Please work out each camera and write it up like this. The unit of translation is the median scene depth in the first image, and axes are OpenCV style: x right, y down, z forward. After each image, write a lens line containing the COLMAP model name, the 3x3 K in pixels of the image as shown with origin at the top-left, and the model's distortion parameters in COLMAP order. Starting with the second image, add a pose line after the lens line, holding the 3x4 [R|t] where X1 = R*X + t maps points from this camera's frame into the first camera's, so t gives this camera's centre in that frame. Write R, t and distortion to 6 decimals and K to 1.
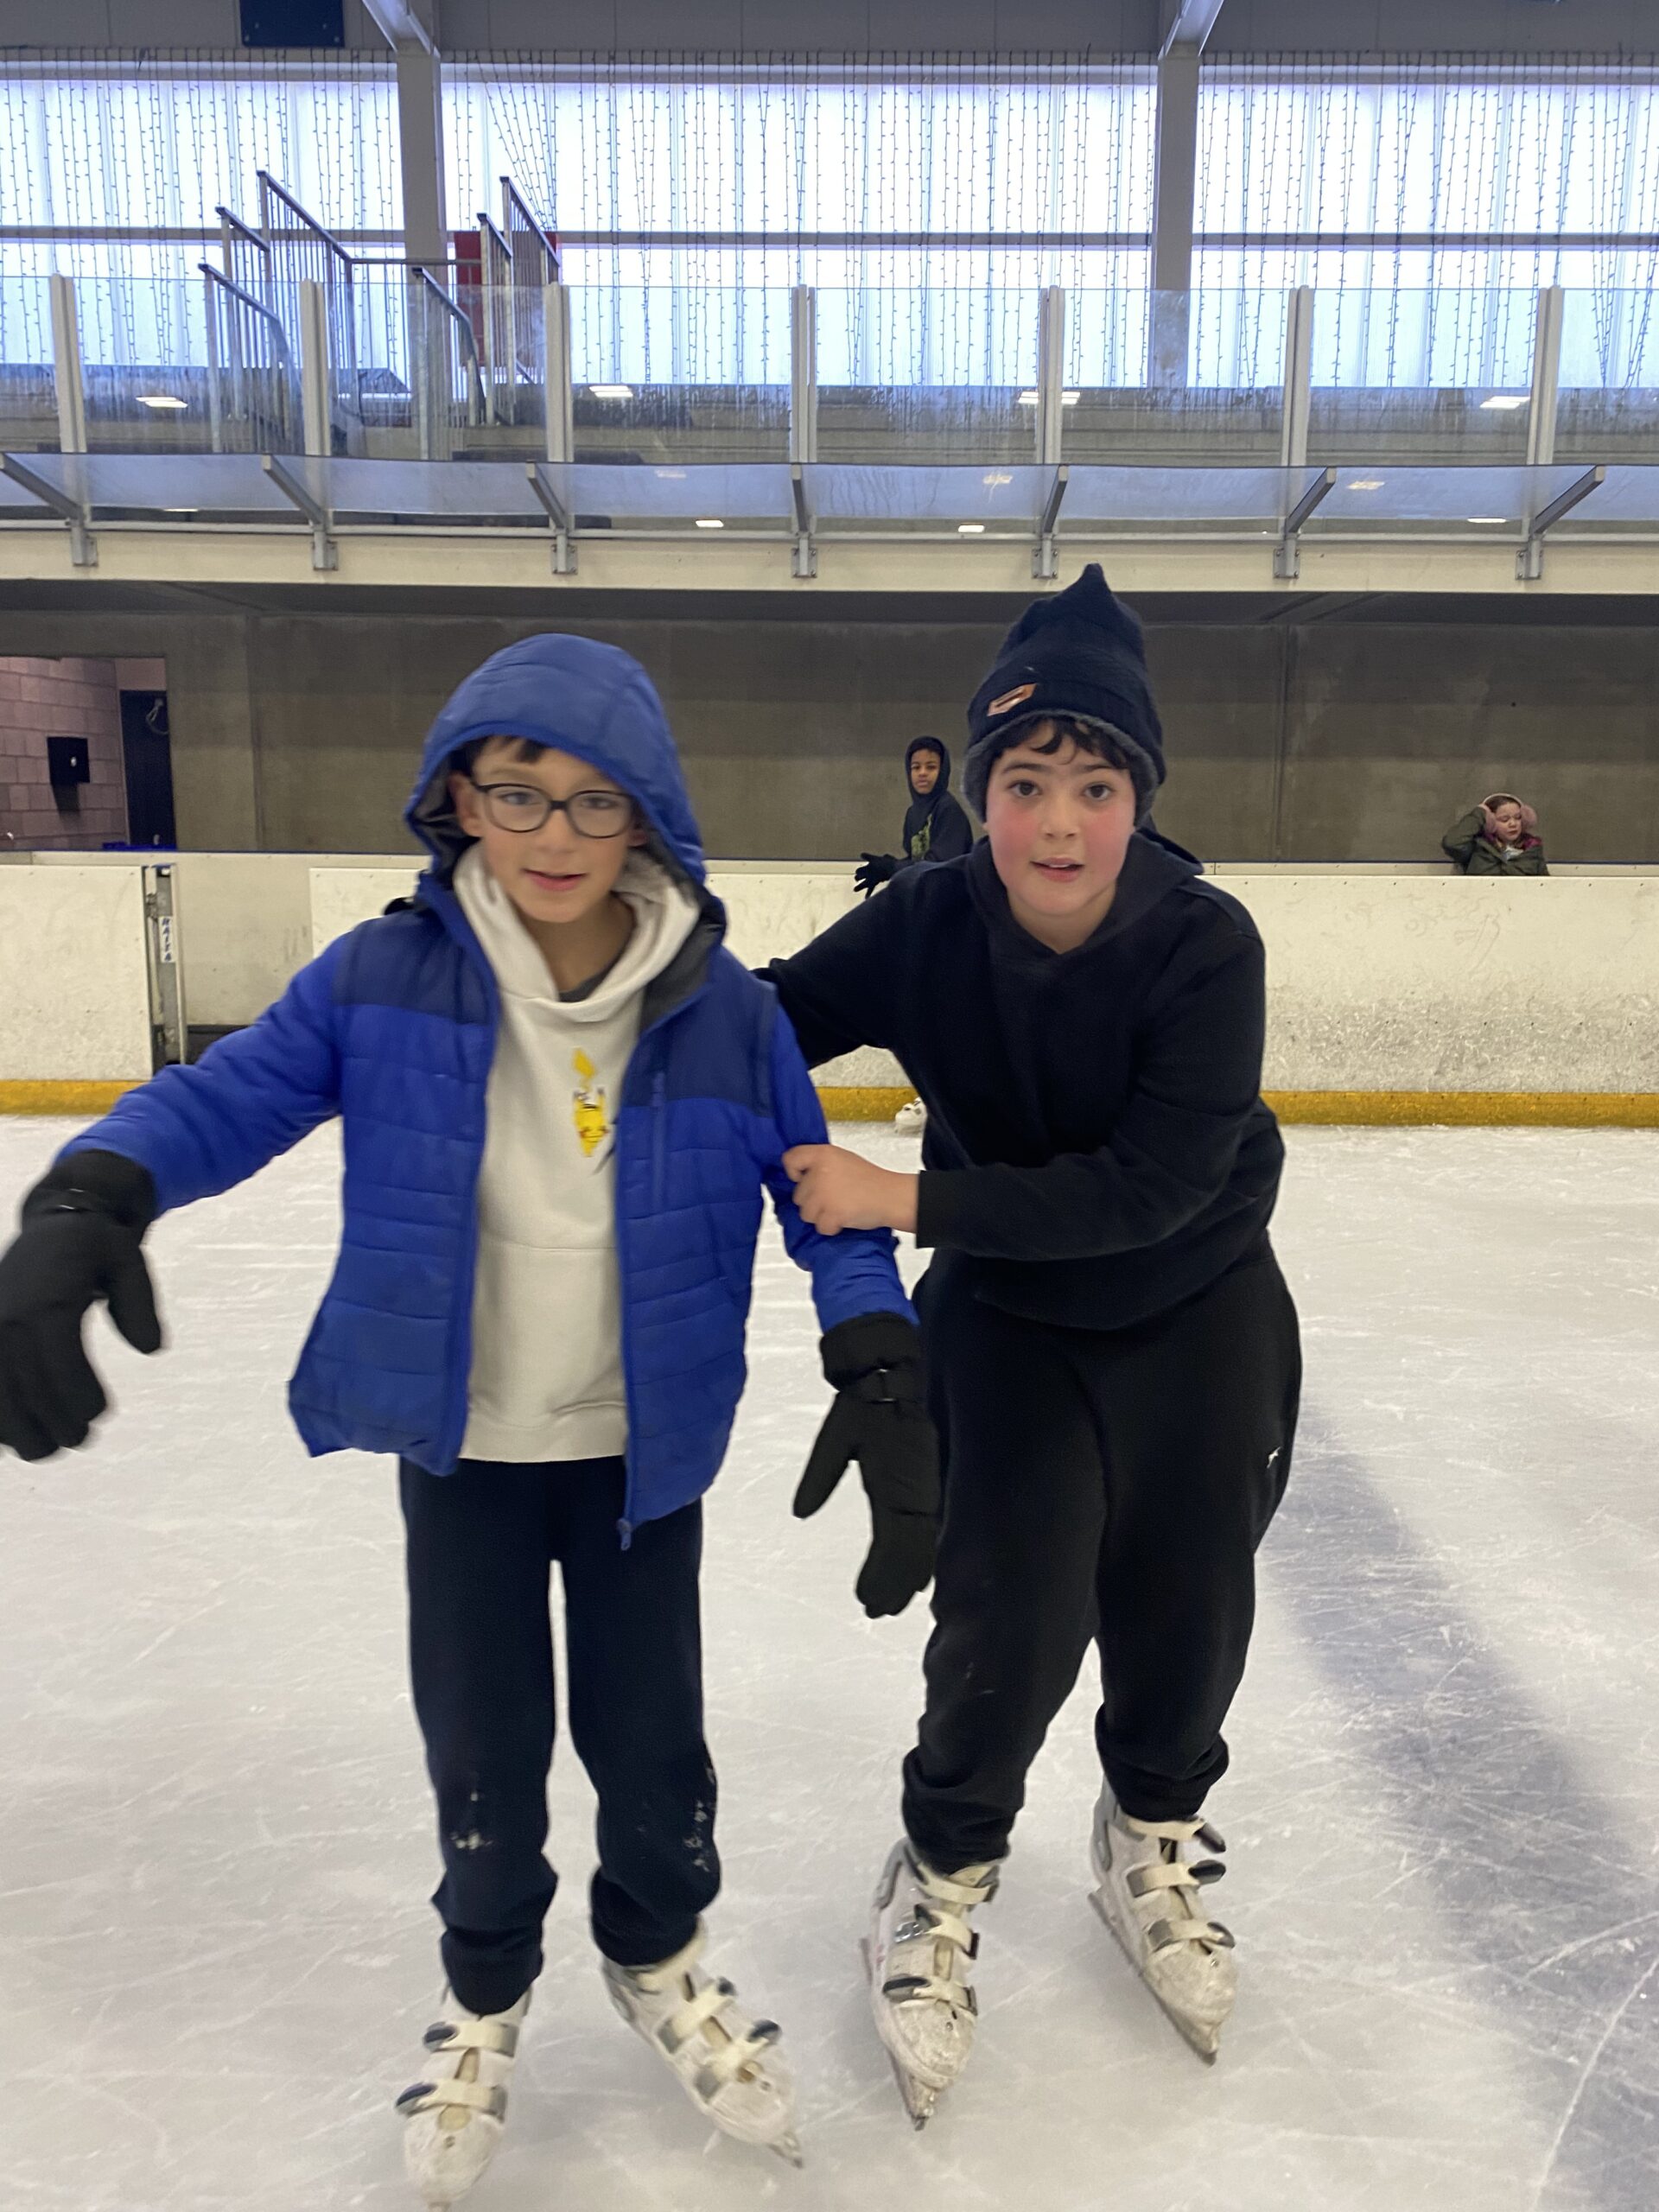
lens RADIAL K [[1740.9, 0, 834.3], [0, 1740.9, 1021.5], [0, 0, 1]] dist [0.036713, 0.001983]
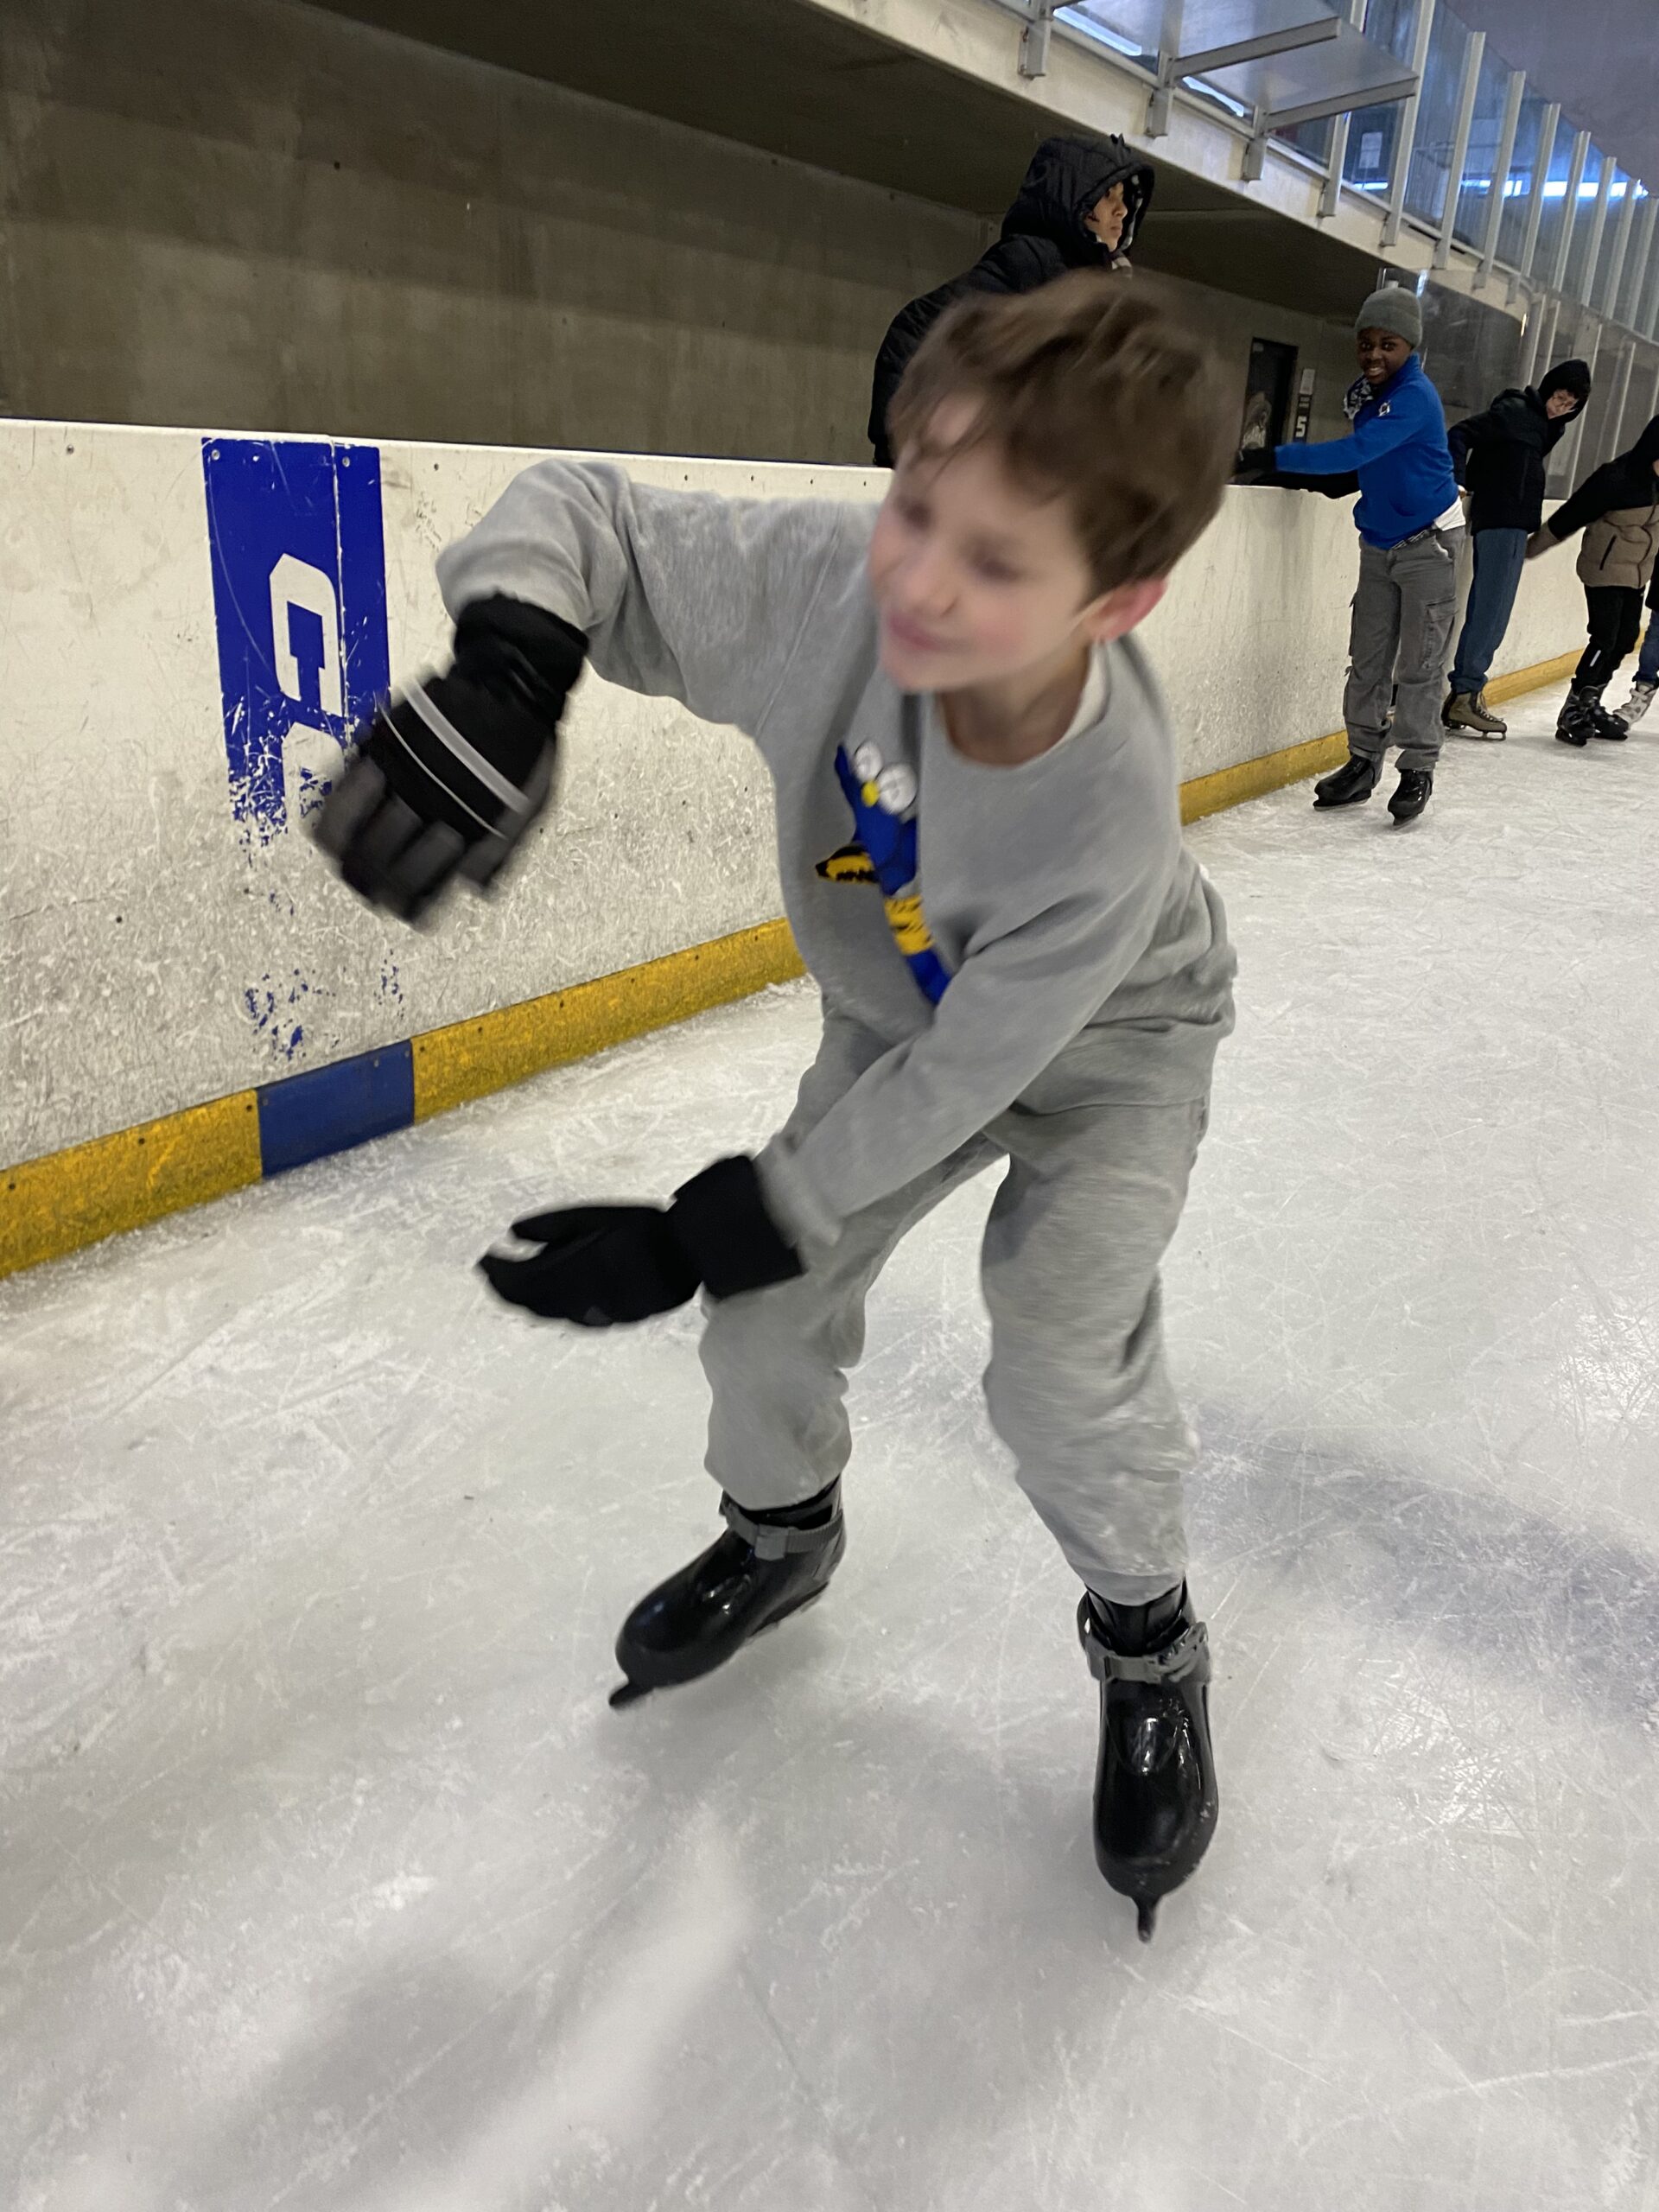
lens RADIAL K [[1704.0, 0, 829.5], [0, 1704.0, 1106.0], [0, 0, 1]] dist [0.011869, -0.003296]
pose [[0.528743, -0.279273, 0.801522, -0.072780], [0.059241, 0.954160, 0.293377, -0.038211], [-0.846712, -0.107638, 0.521050, 0.525833]]
